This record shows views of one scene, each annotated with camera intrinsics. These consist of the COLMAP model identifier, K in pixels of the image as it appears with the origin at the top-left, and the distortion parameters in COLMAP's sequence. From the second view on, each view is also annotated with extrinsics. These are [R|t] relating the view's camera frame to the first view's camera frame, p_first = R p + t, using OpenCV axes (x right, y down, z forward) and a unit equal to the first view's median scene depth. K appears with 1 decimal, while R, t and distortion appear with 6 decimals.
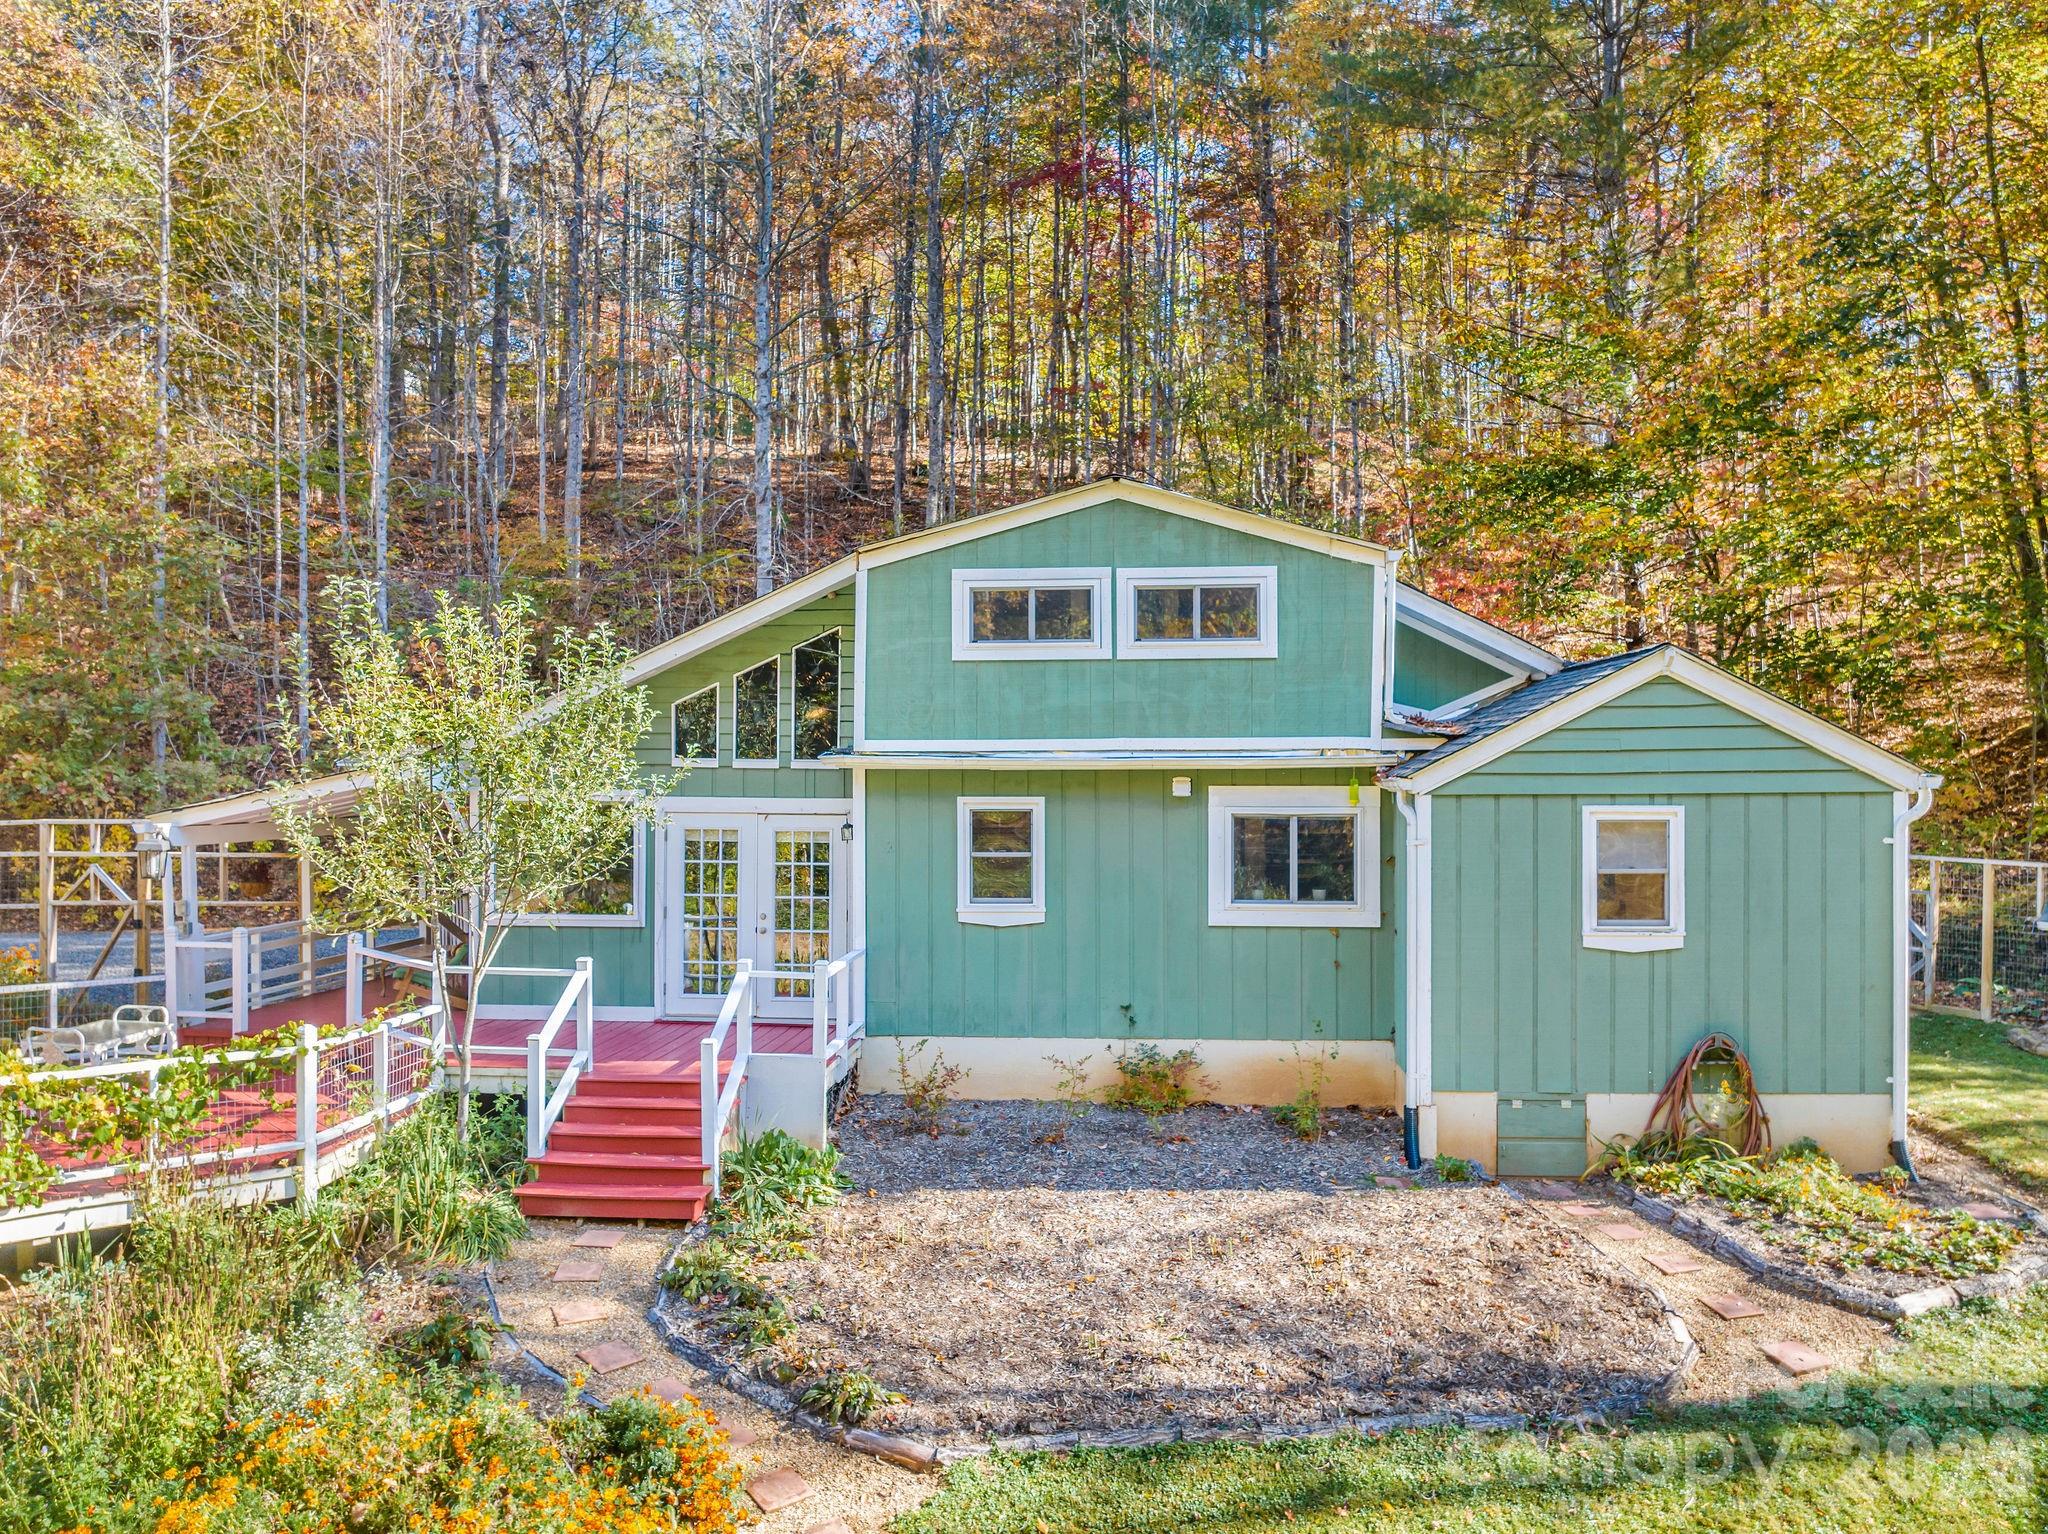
lens RADIAL K [[1577.3, 0, 1024.0], [0, 1577.3, 767.0], [0, 0, 1]] dist [-0.041903, -0.000068]
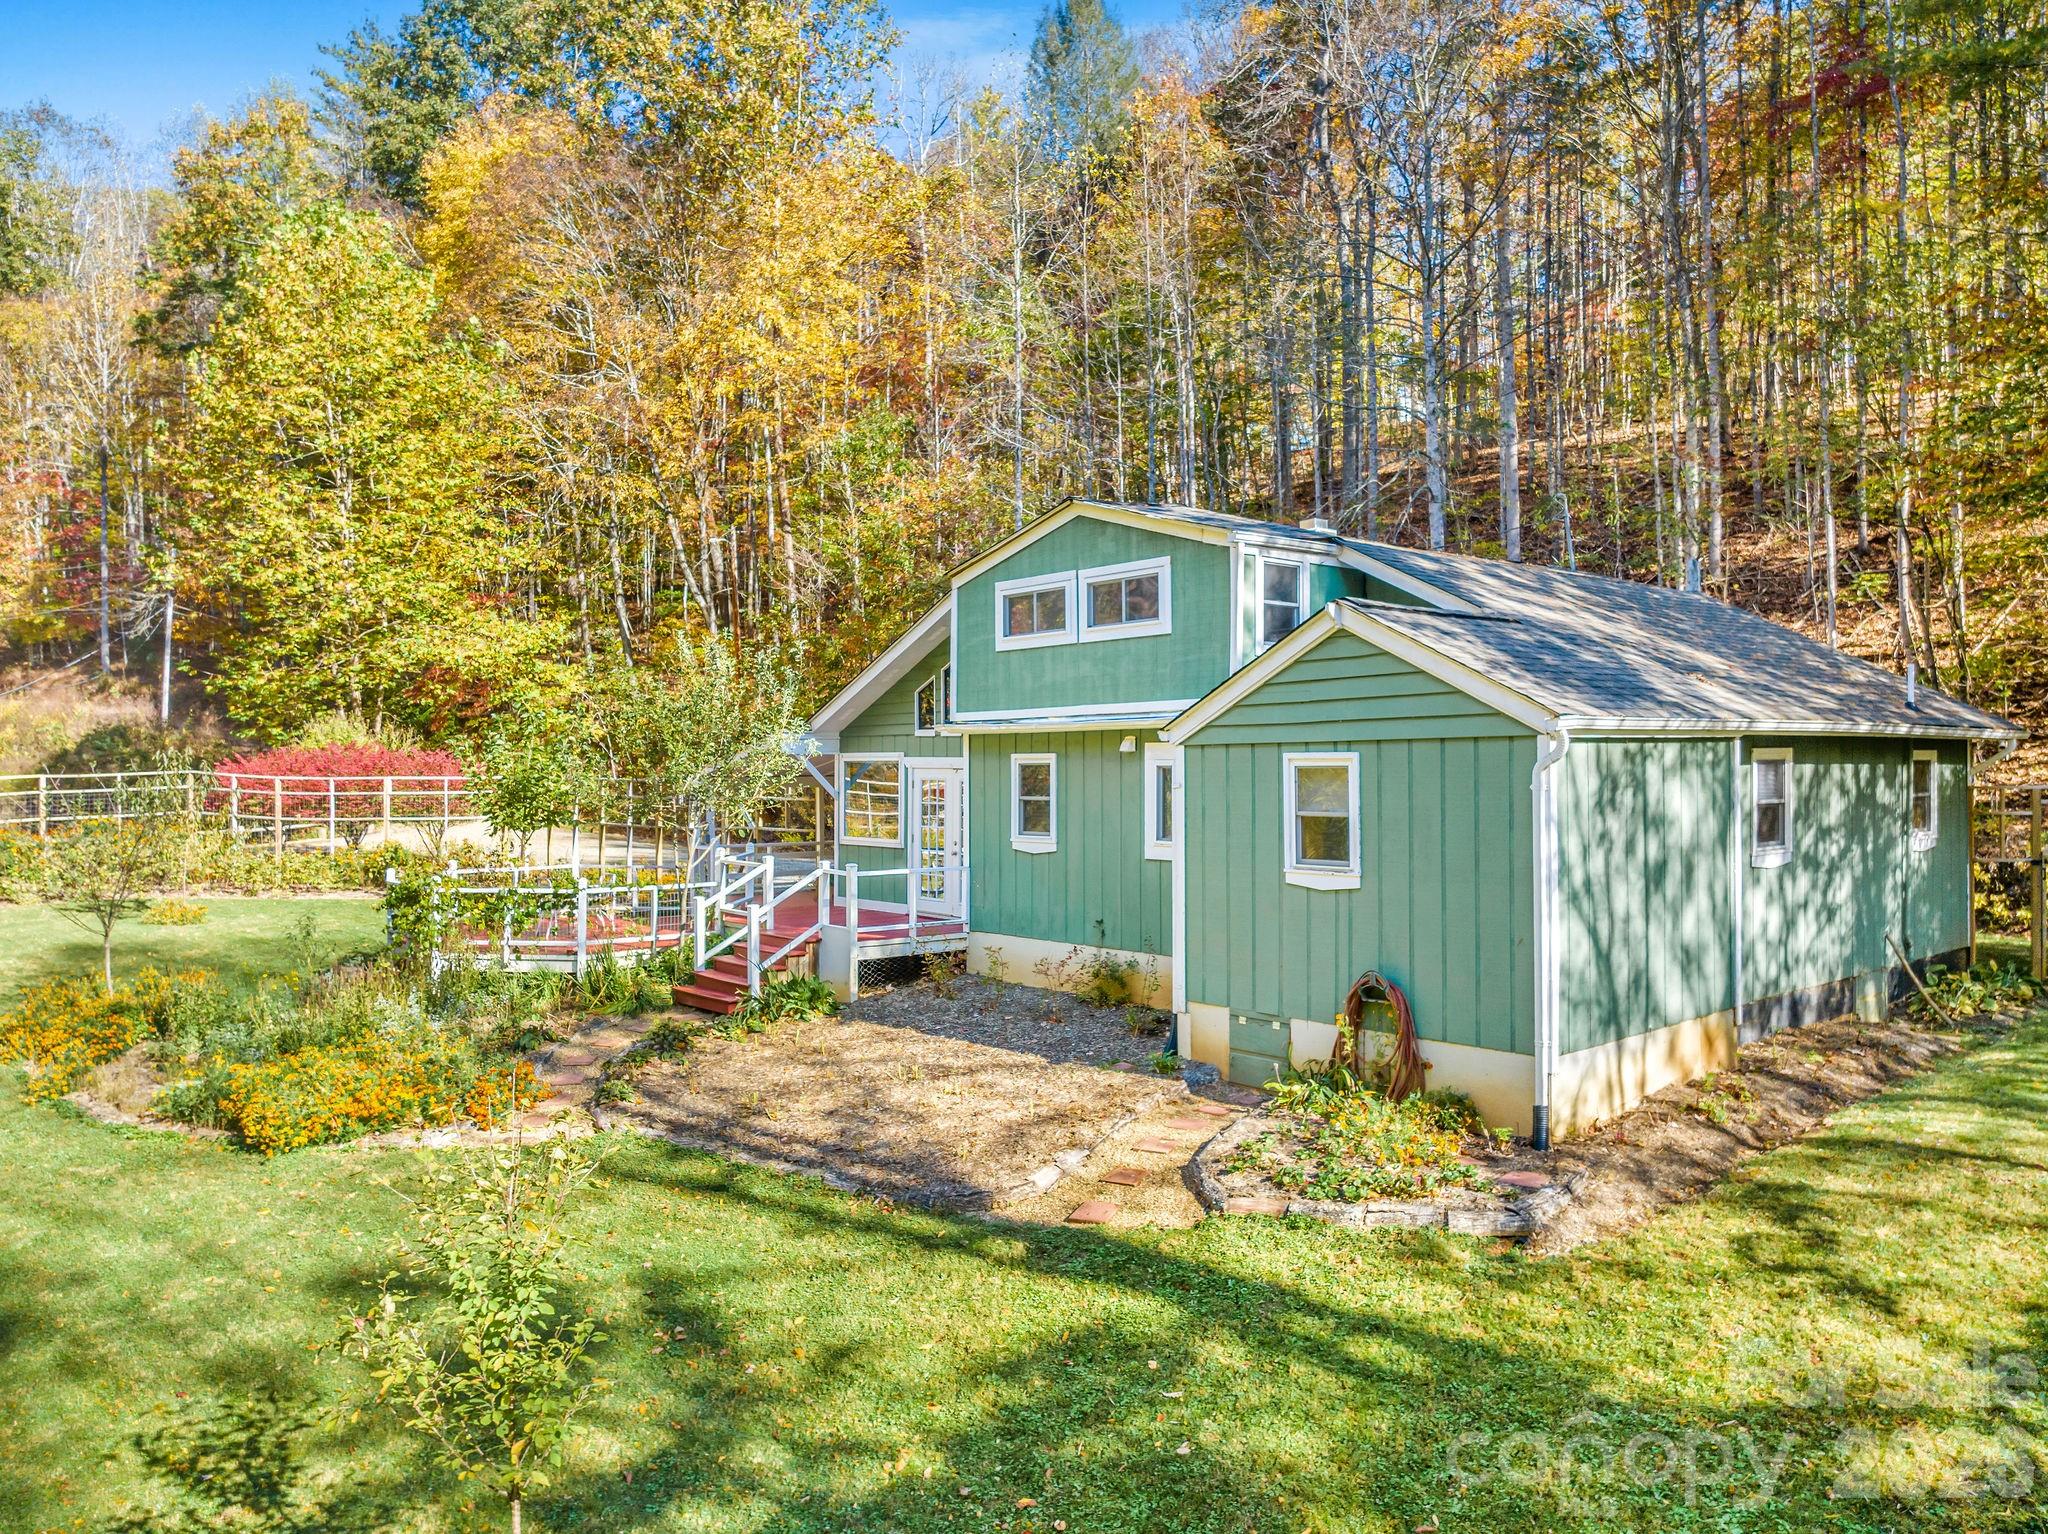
lens RADIAL K [[1577.3, 0, 1024.0], [0, 1577.3, 767.0], [0, 0, 1]] dist [-0.041903, -0.000068]
pose [[0.682093, -0.003497, -0.731257, 1.030316], [0.004402, 0.999990, -0.000676, 0.034077], [0.731252, -0.002758, 0.682102, 0.119128]]
